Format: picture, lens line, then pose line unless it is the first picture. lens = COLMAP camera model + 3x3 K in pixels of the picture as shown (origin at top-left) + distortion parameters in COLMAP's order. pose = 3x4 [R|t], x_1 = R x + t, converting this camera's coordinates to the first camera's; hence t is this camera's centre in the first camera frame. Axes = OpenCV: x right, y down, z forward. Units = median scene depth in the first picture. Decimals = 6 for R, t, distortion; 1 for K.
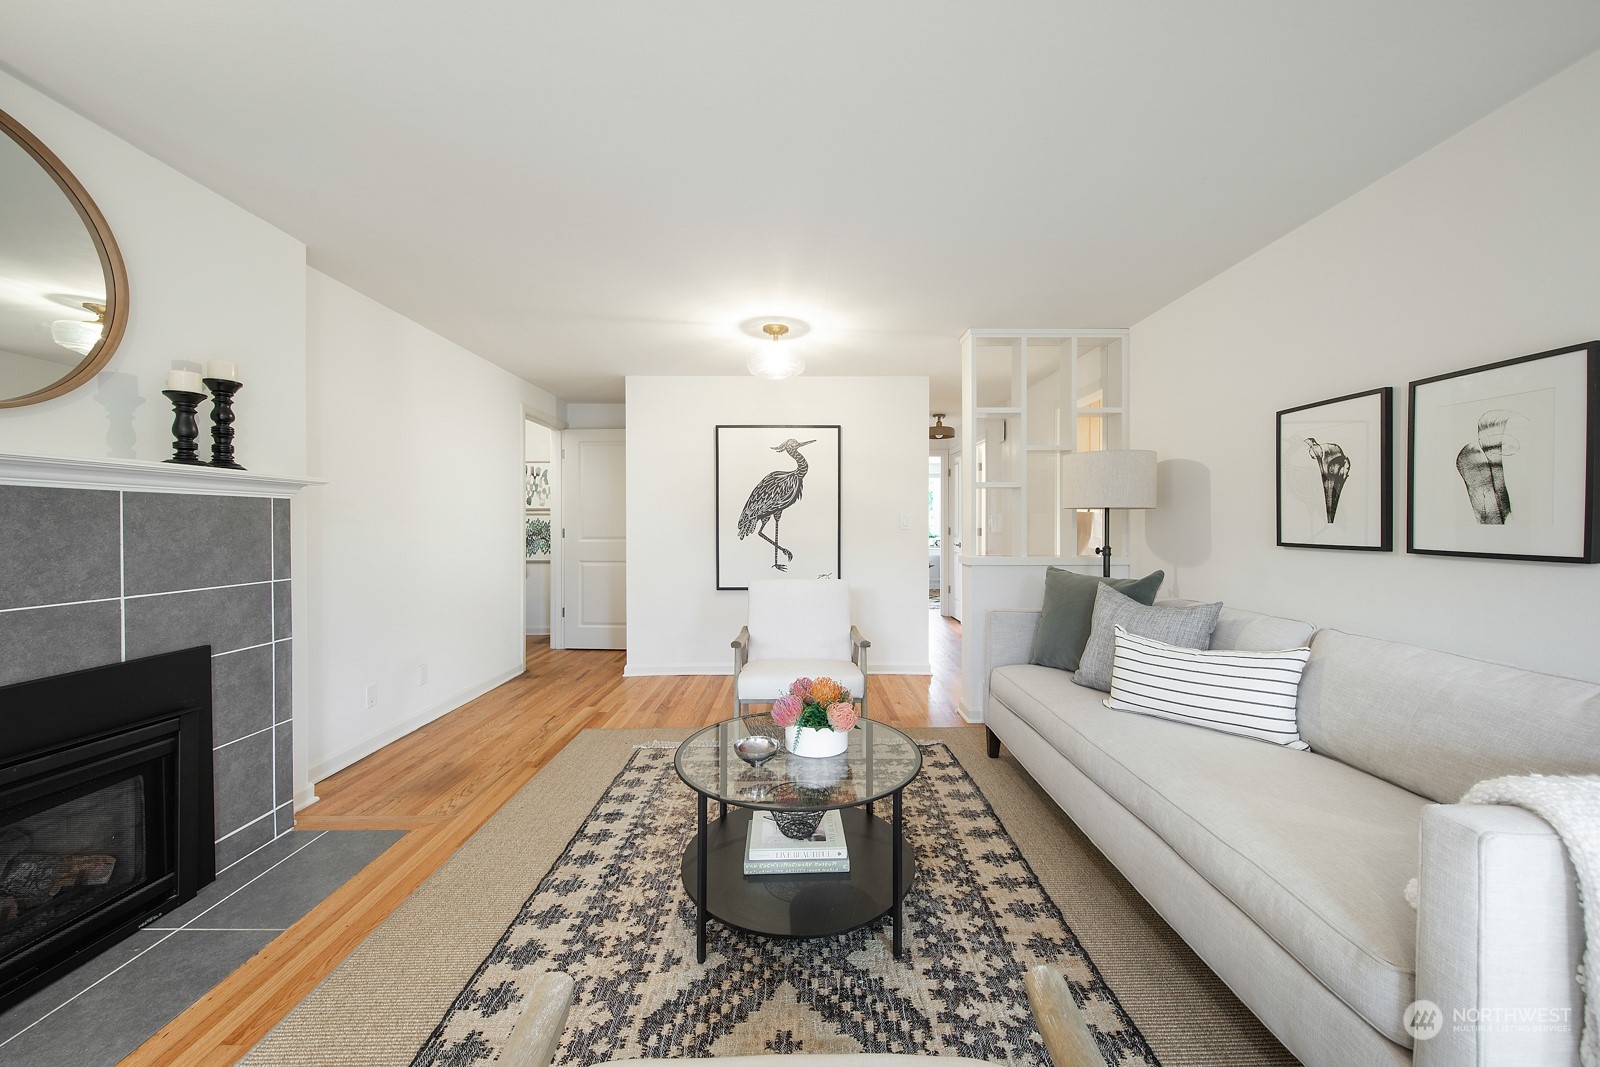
lens RADIAL K [[610.8, 0, 806.6], [0, 610.8, 525.7], [0, 0, 1]] dist [-0.000936, -0.000095]
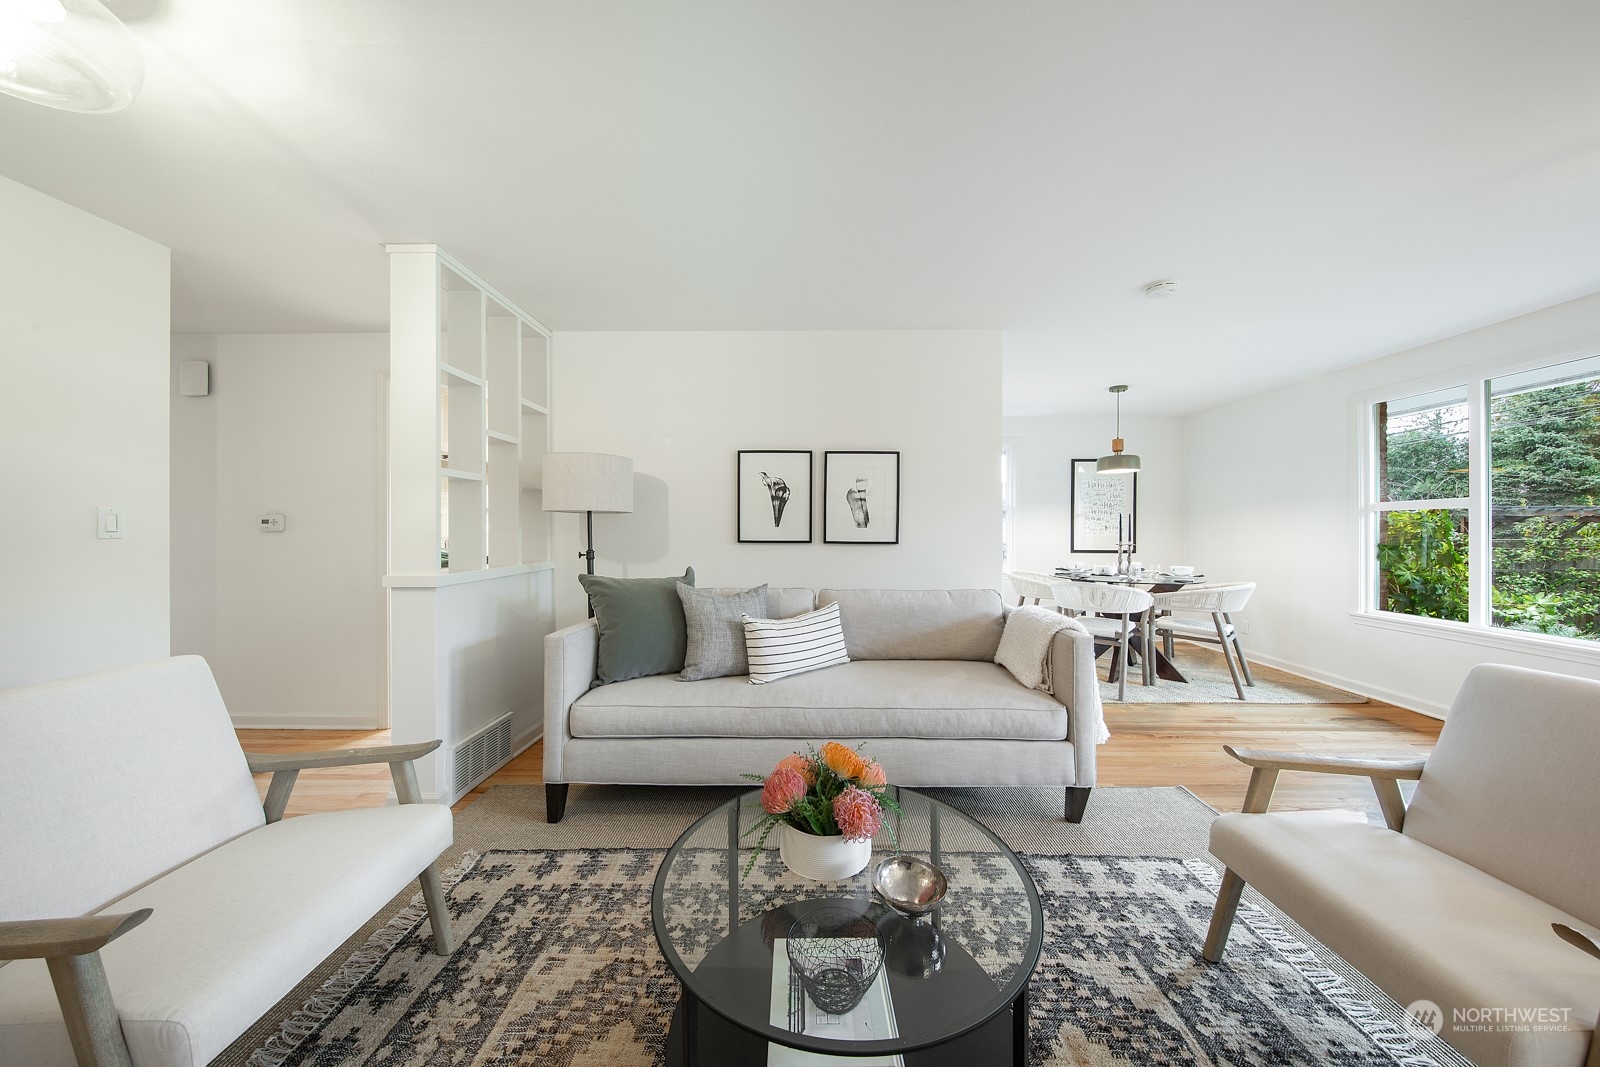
lens RADIAL K [[522.3, 0, 807.1], [0, 522.3, 531.3], [0, 0, 1]] dist [0.000115, 0.000006]
pose [[-0.008820, -0.000808, 0.999961, -0.523942], [0.004591, 0.999989, 0.000849, 0.005788], [-0.999951, 0.004598, -0.008816, 0.949080]]
